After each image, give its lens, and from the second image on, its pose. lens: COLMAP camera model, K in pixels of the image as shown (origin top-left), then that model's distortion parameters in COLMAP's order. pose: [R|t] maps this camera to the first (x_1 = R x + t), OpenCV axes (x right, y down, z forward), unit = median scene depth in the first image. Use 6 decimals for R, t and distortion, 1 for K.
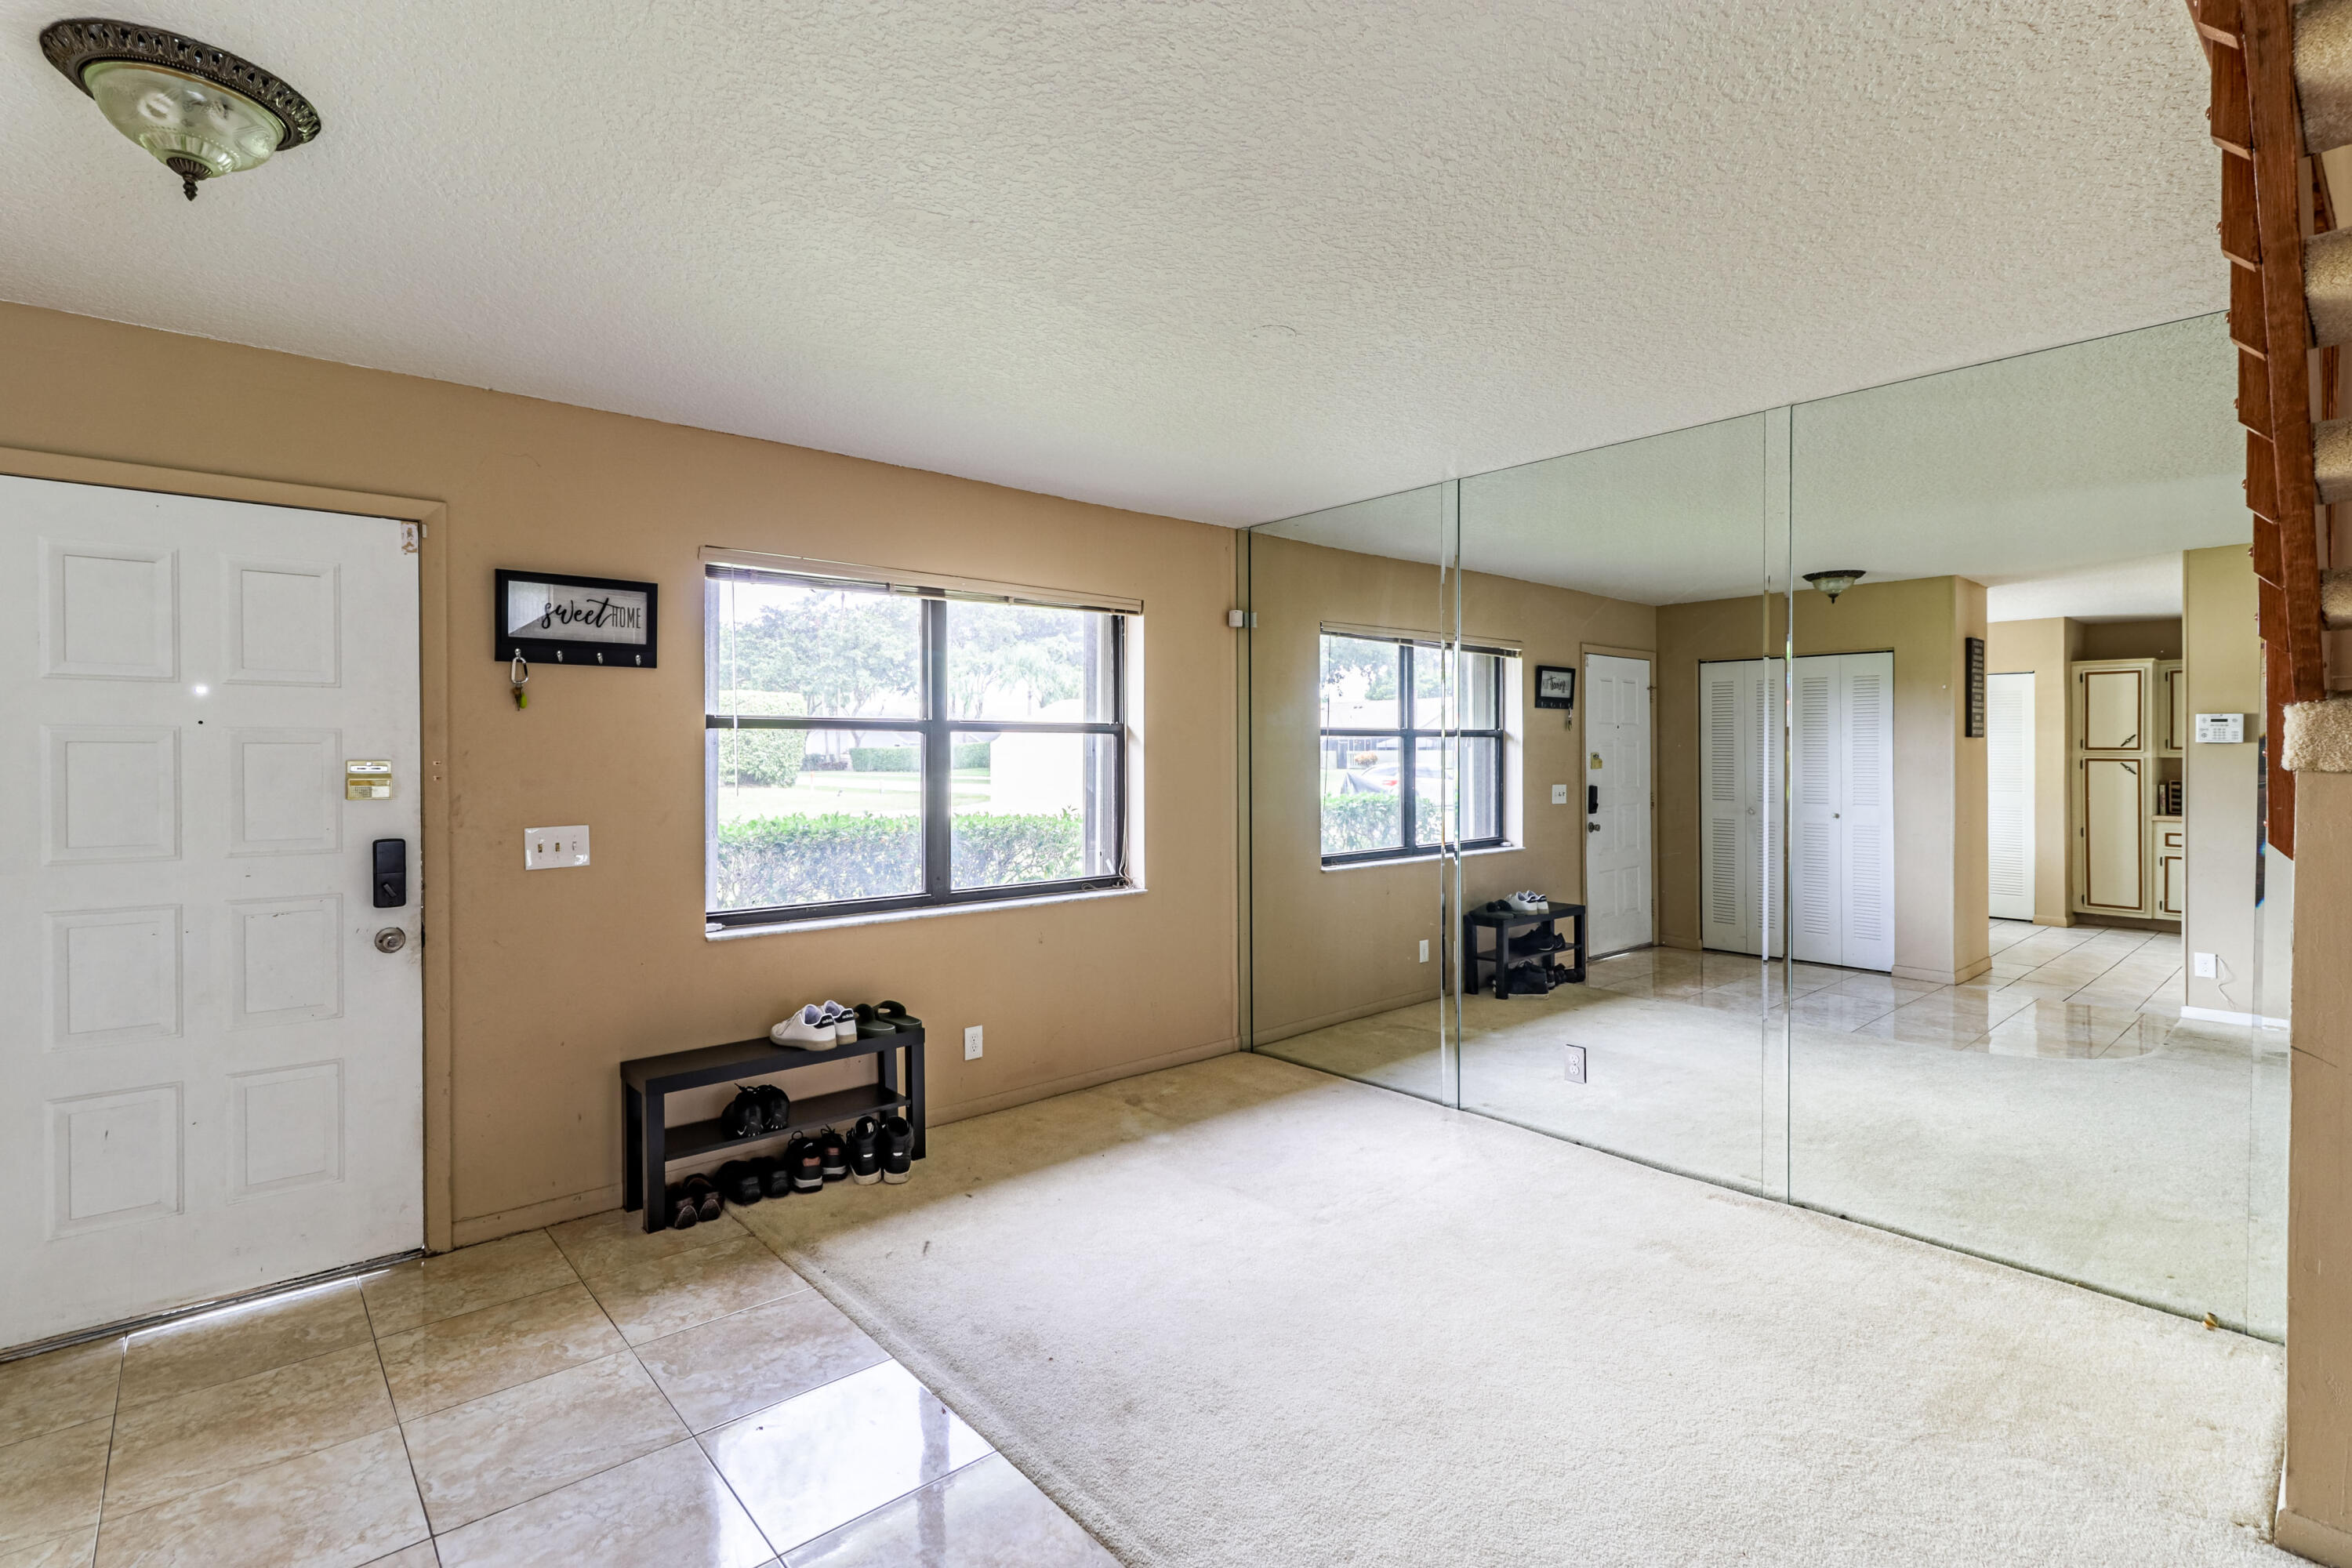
lens RADIAL K [[1095.6, 0, 1167.6], [0, 1095.6, 763.3], [0, 0, 1]] dist [0.000138, 0.000459]
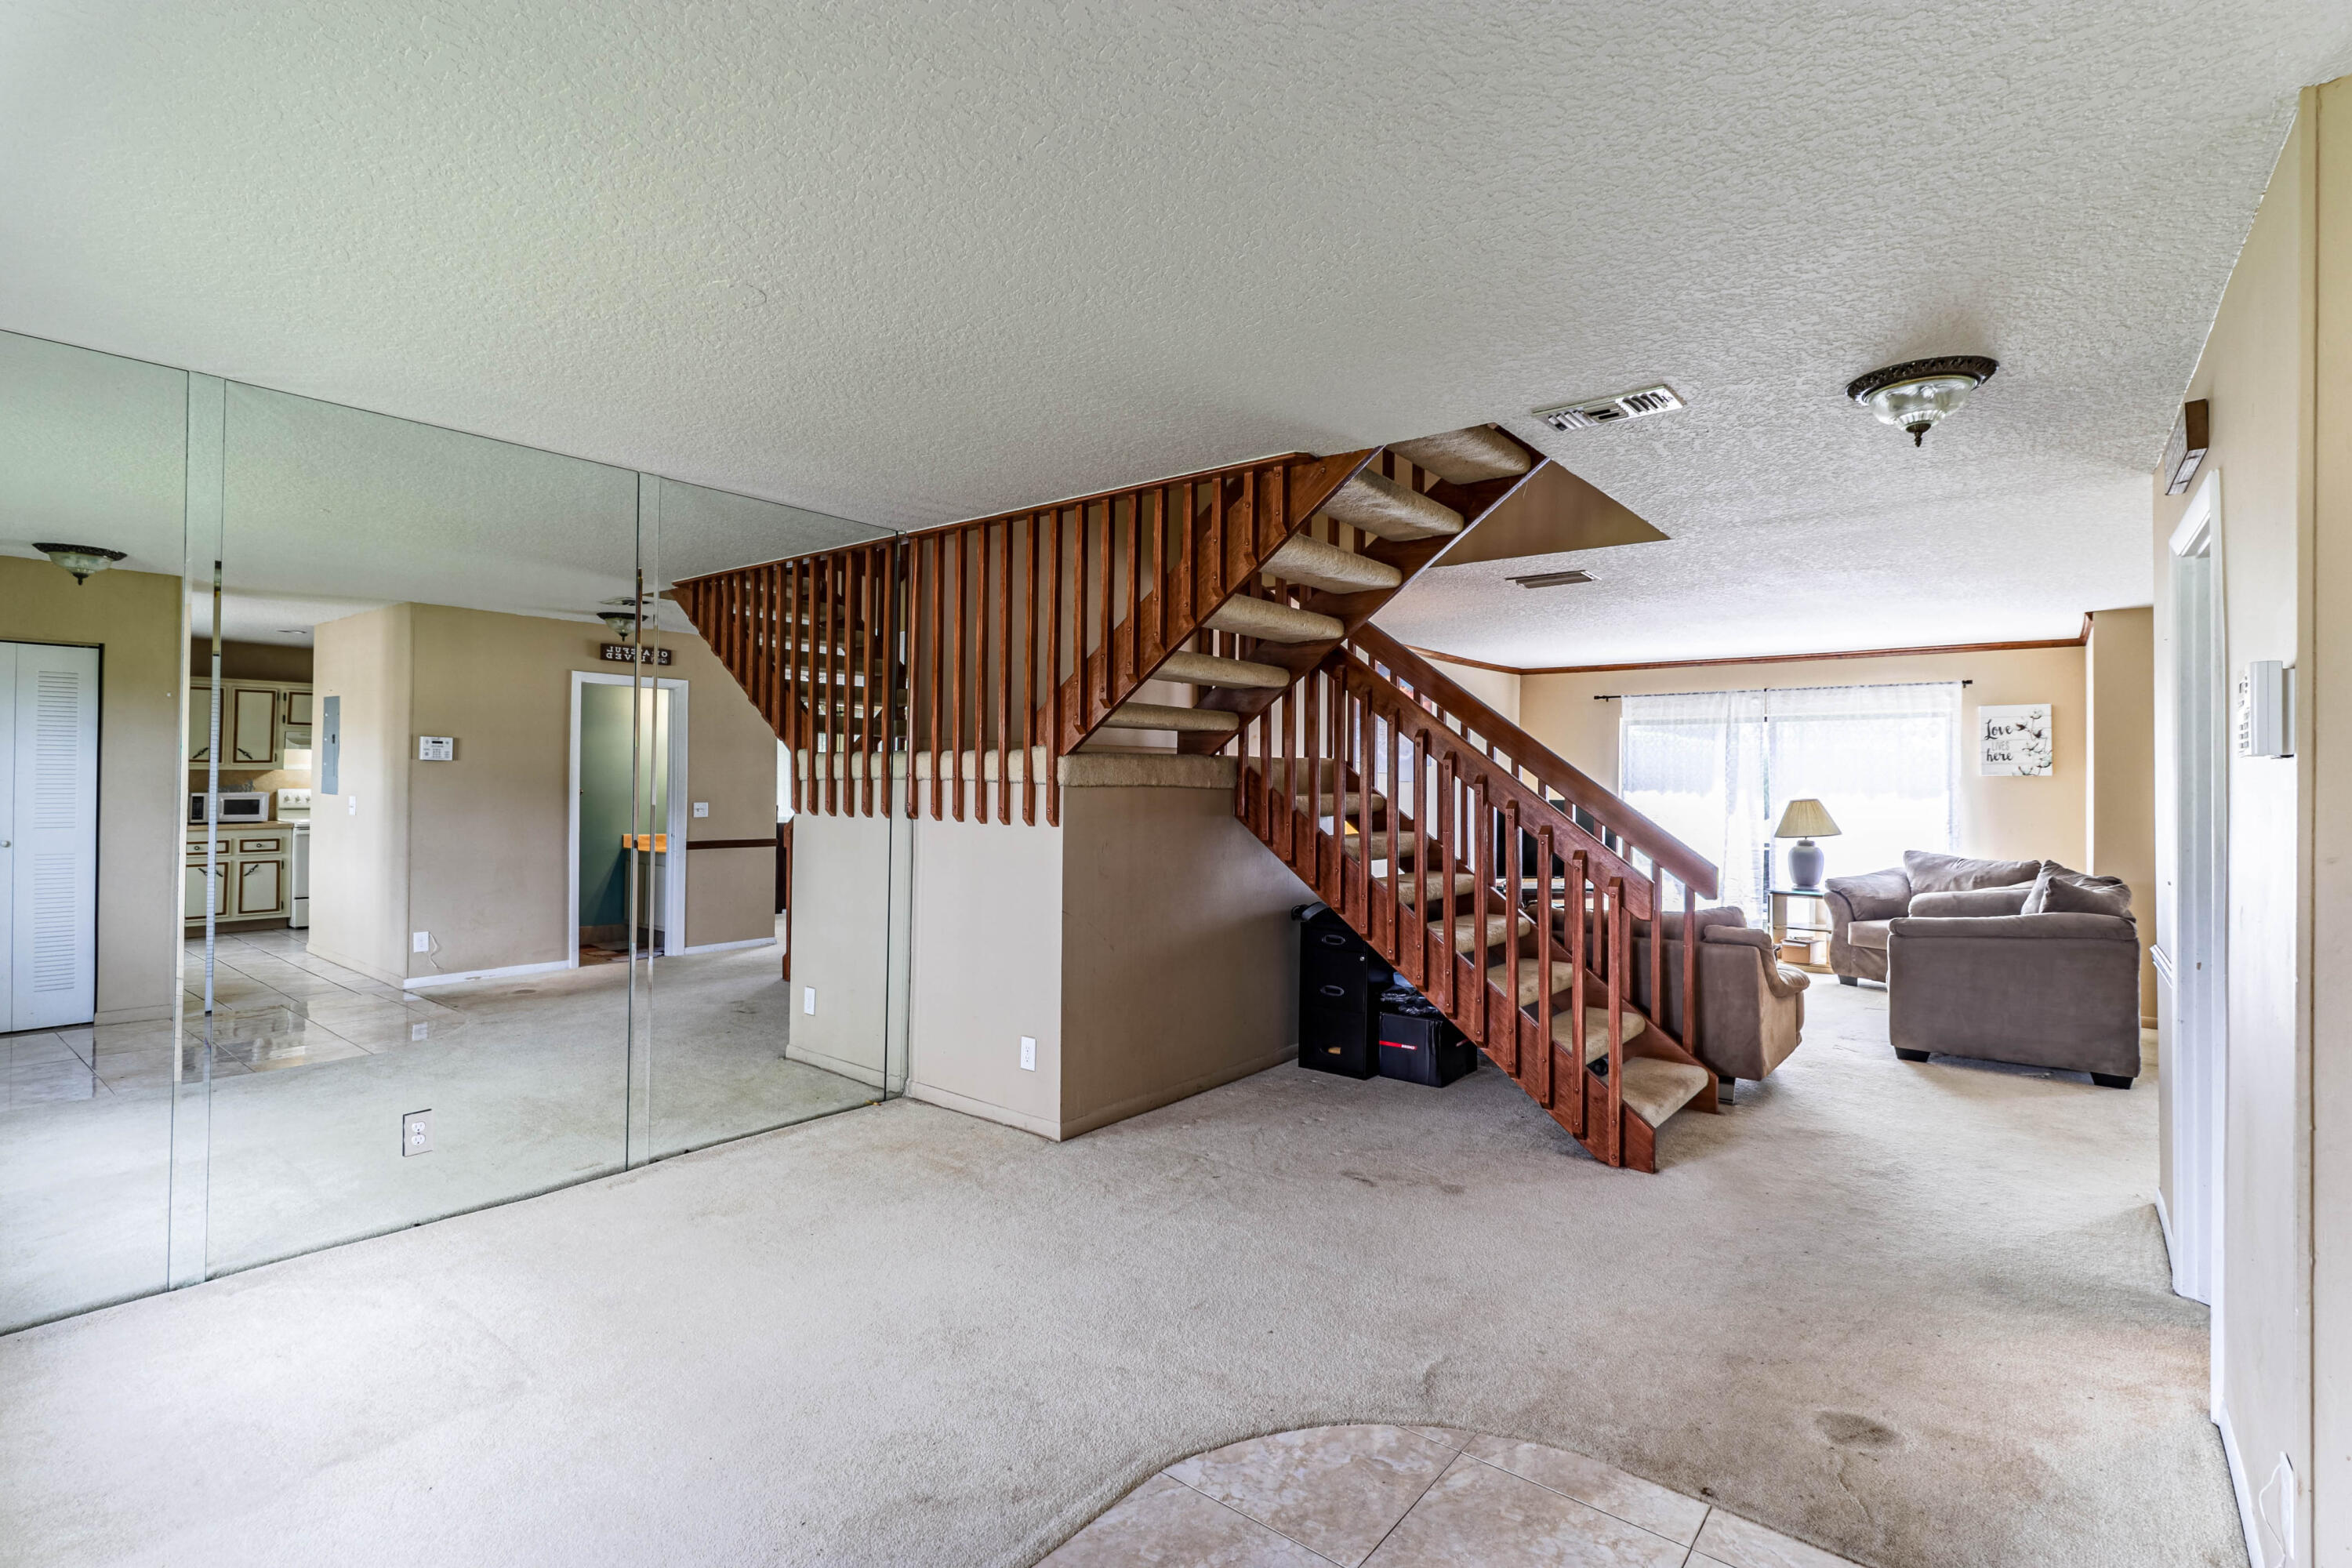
lens RADIAL K [[1095.6, 0, 1167.6], [0, 1095.6, 763.3], [0, 0, 1]] dist [0.000138, 0.000459]
pose [[-0.167594, 0.011067, 0.985794, -0.664169], [-0.002163, 0.999930, -0.011593, -0.007463], [-0.985854, -0.004075, -0.167559, 0.653539]]
